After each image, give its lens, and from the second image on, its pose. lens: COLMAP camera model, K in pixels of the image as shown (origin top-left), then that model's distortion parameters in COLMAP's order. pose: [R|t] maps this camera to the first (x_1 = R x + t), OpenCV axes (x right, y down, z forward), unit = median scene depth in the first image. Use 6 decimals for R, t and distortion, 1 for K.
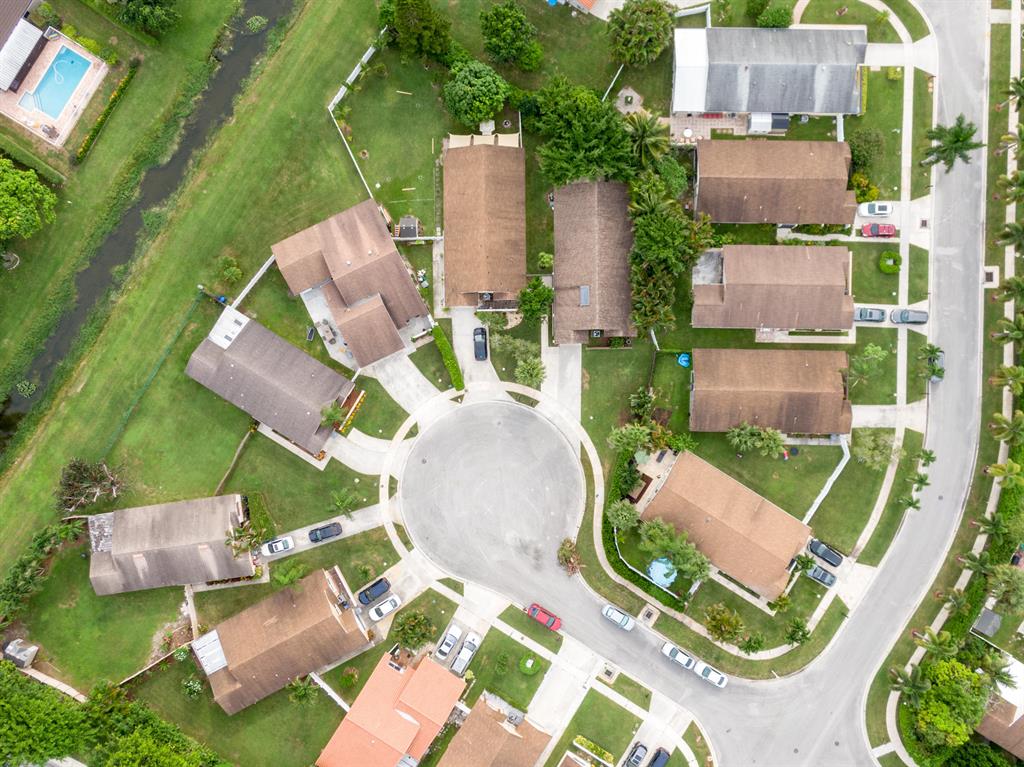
lens RADIAL K [[890.7, 0, 512.0], [0, 890.7, 383.5], [0, 0, 1]] dist [0.004725, 0.001837]
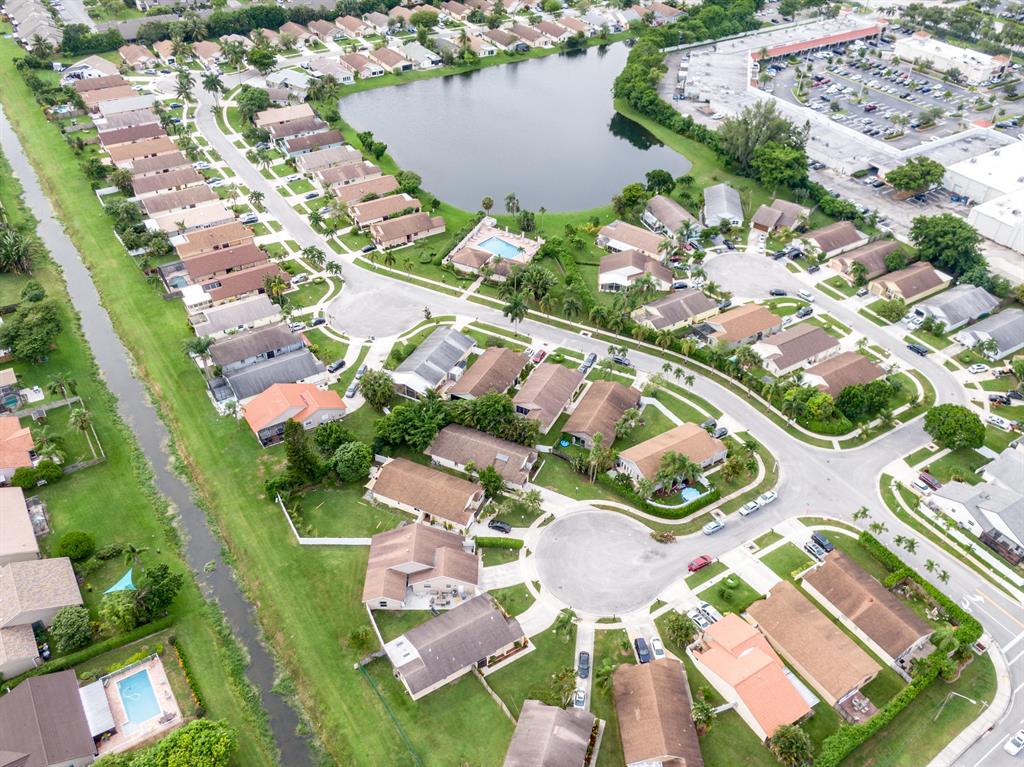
lens RADIAL K [[890.7, 0, 512.0], [0, 890.7, 383.5], [0, 0, 1]] dist [0.004725, 0.001837]
pose [[0.423017, -0.538811, 0.728519, -0.941166], [0.905539, 0.280222, -0.318552, 0.362786], [-0.032508, 0.794455, 0.606452, -0.040884]]
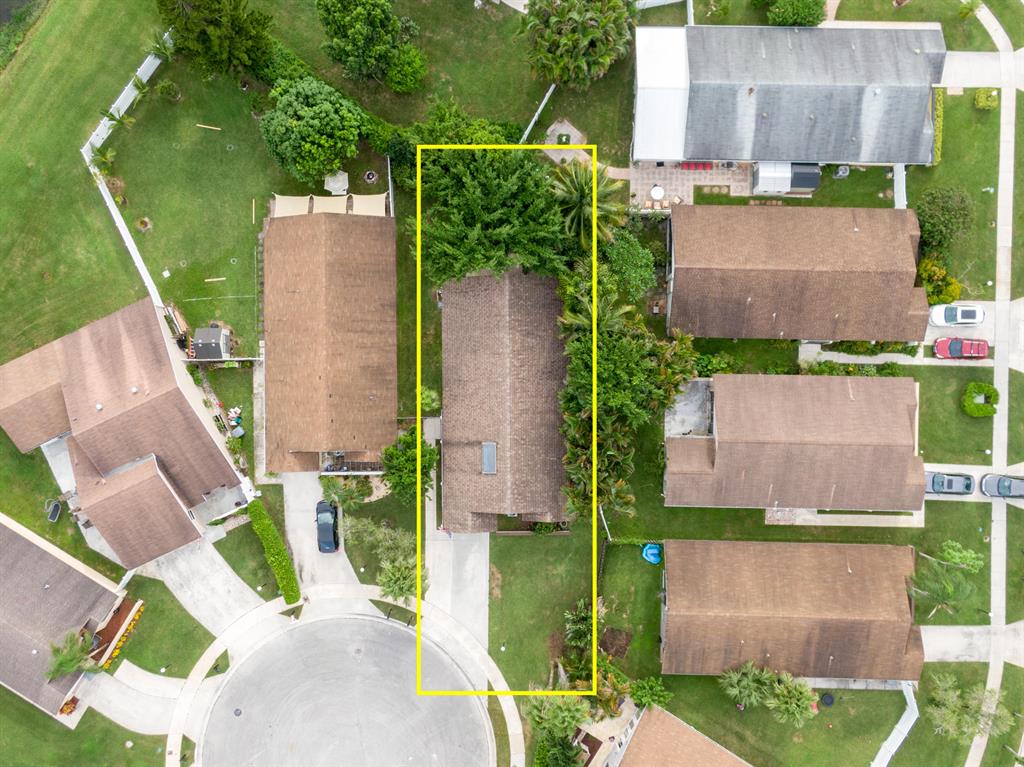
lens RADIAL K [[875.1, 0, 512.0], [0, 875.1, 383.5], [0, 0, 1]] dist [0.011705, -0.002438]
pose [[0.999991, 0.002145, 0.003557, 0.092654], [-0.002107, 0.999942, -0.010524, -0.139784], [-0.003579, 0.010516, 0.999938, 0.383259]]
